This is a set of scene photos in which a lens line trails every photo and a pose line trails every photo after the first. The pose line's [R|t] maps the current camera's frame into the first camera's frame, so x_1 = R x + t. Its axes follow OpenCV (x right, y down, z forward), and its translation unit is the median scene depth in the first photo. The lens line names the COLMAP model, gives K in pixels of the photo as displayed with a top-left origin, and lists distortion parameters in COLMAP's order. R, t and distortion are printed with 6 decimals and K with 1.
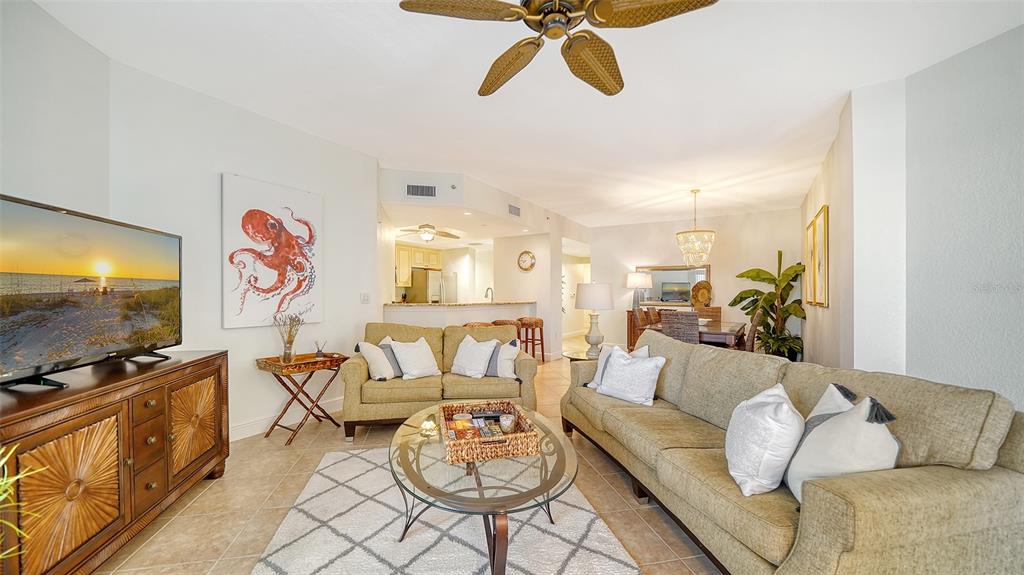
lens RADIAL K [[390.9, 0, 517.8], [0, 390.9, 295.9], [0, 0, 1]] dist [0.003819, 0.000255]
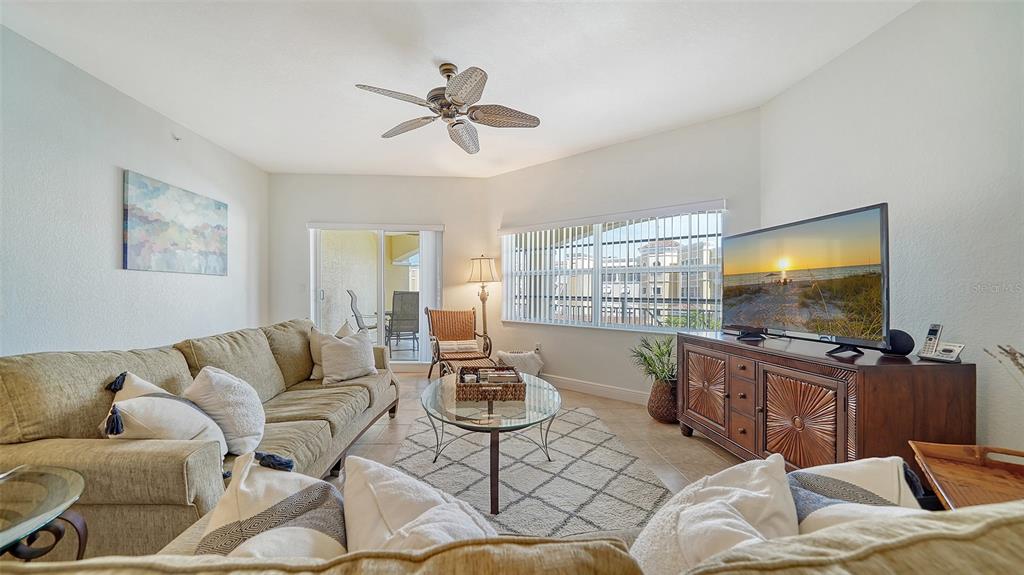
lens RADIAL K [[390.9, 0, 504.1], [0, 390.9, 290.8], [0, 0, 1]] dist [0.003819, 0.000255]
pose [[-0.985113, -0.012658, 0.171439, -0.215643], [-0.012078, 0.999917, 0.004426, 0.012963], [-0.171481, 0.002289, -0.985185, 1.404737]]
